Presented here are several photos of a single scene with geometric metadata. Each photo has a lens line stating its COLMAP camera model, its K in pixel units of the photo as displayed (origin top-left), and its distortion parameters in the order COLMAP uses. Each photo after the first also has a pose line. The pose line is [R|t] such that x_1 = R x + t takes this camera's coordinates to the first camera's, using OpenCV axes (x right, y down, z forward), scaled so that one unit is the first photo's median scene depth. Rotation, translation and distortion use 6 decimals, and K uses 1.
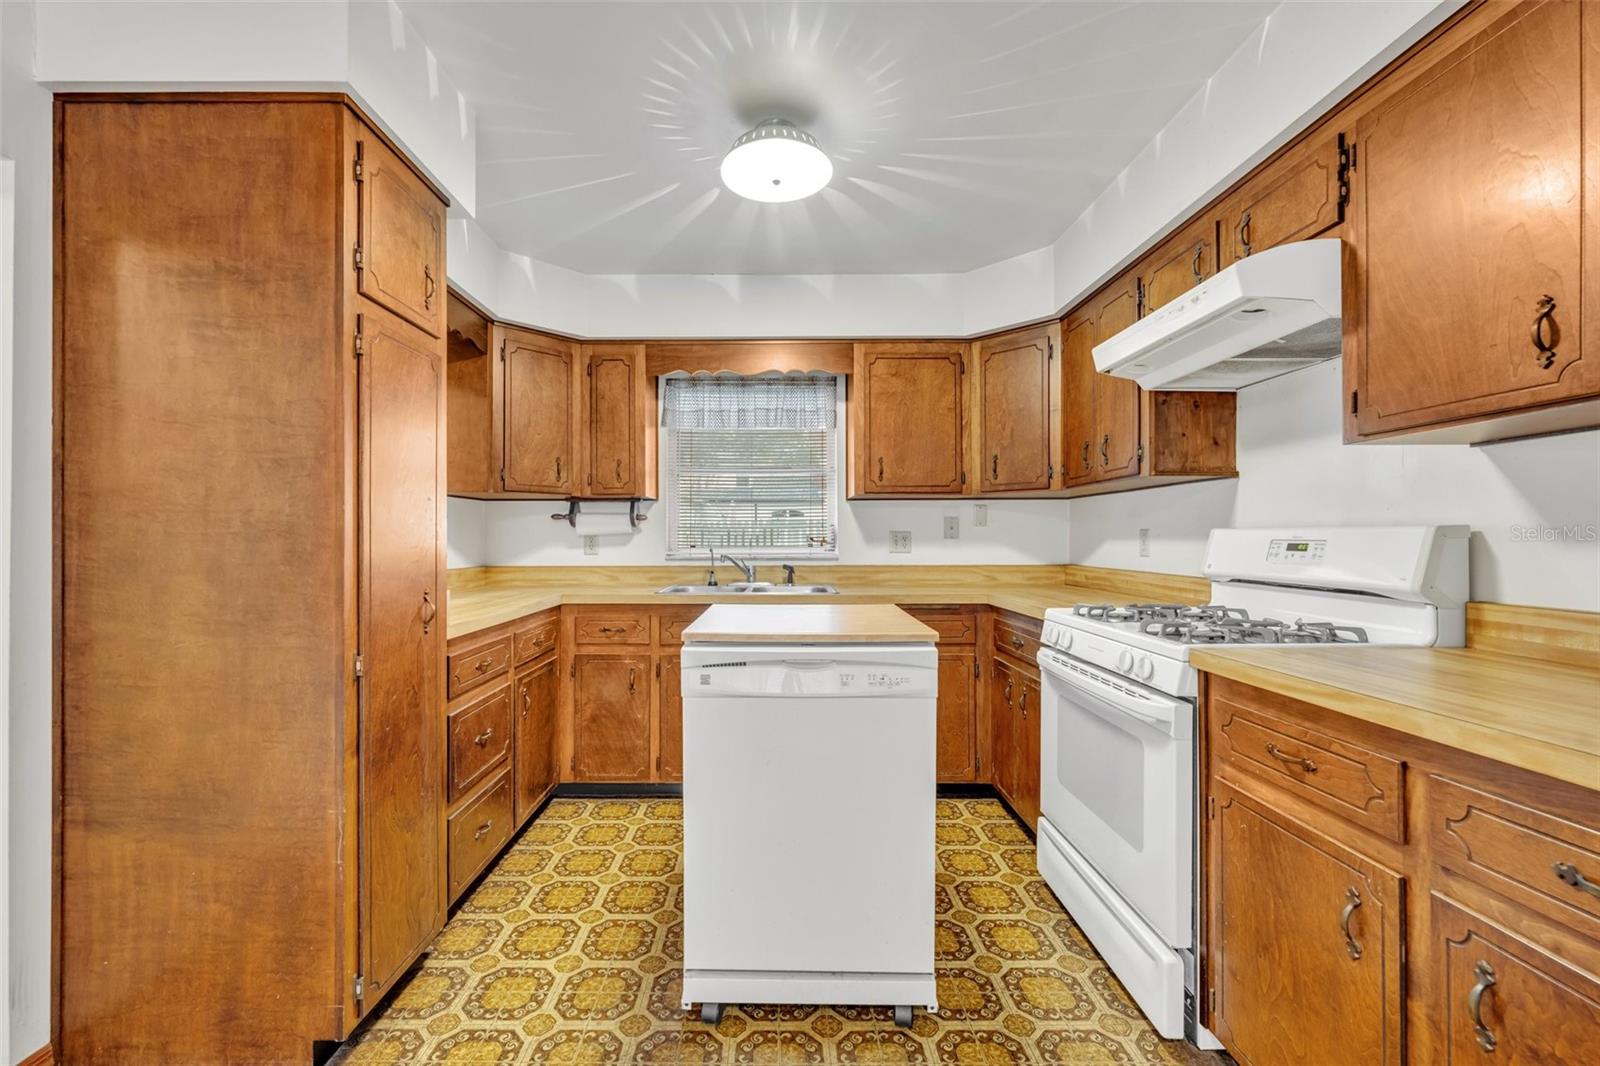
lens RADIAL K [[672.4, 0, 765.7], [0, 672.4, 536.2], [0, 0, 1]] dist [-0.002182, 0.000201]
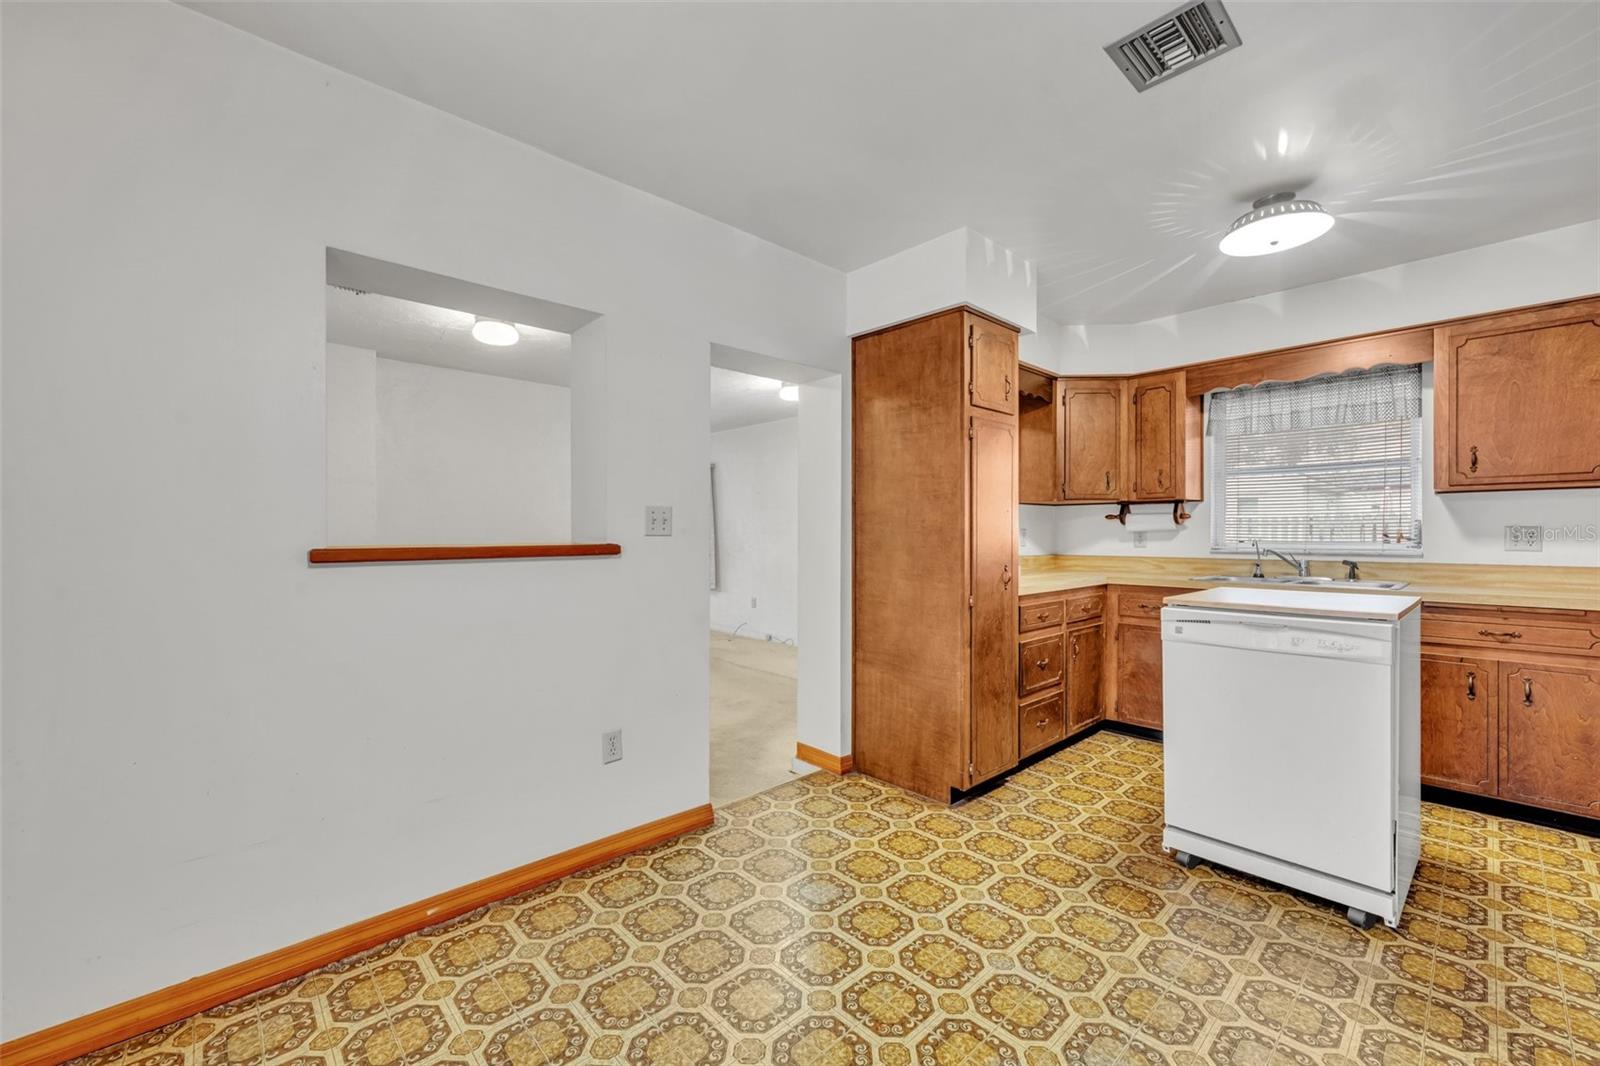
lens RADIAL K [[635.9, 0, 800.4], [0, 635.9, 537.0], [0, 0, 1]] dist [-0.000476, -0.000183]
pose [[0.691202, 0.004336, -0.722648, 0.339959], [0.001849, 0.999968, 0.007769, -0.003507], [0.722659, -0.006706, 0.691172, -0.558992]]
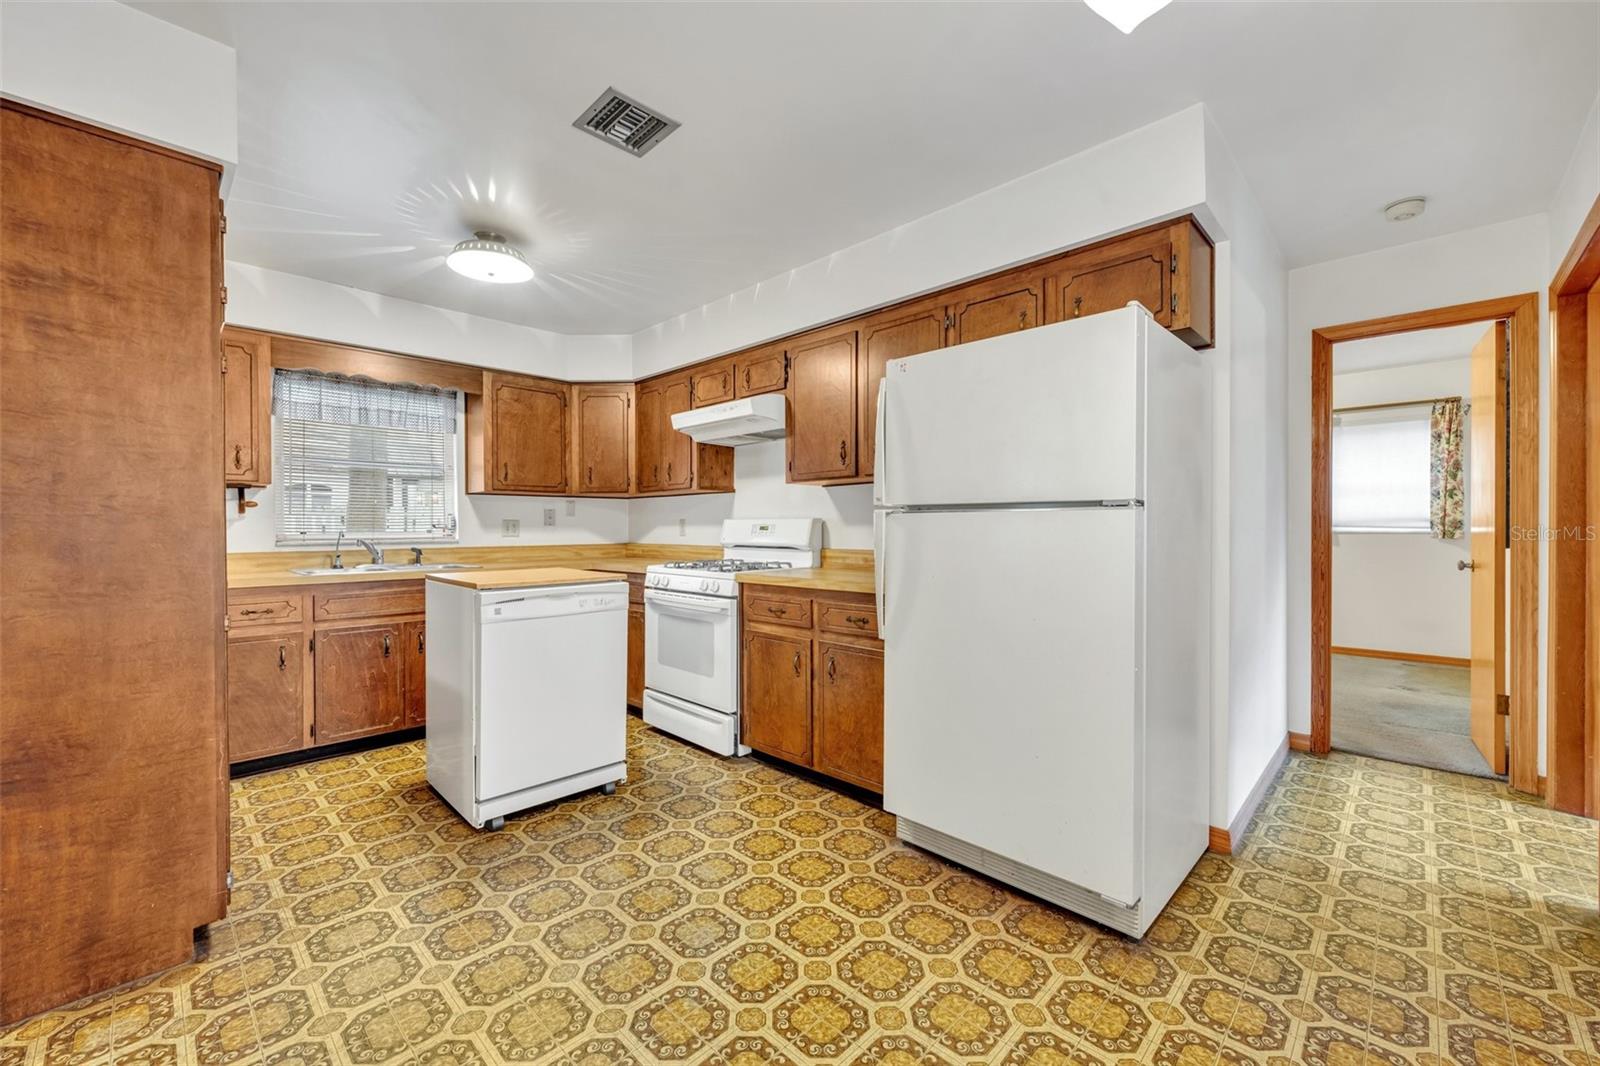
lens RADIAL K [[635.9, 0, 800.7], [0, 635.9, 530.3], [0, 0, 1]] dist [-0.000476, -0.000183]
pose [[0.693860, -0.004515, 0.720096, -0.663136], [0.000351, 0.999982, 0.005932, 0.013380], [-0.720110, -0.003864, 0.693849, -0.545581]]
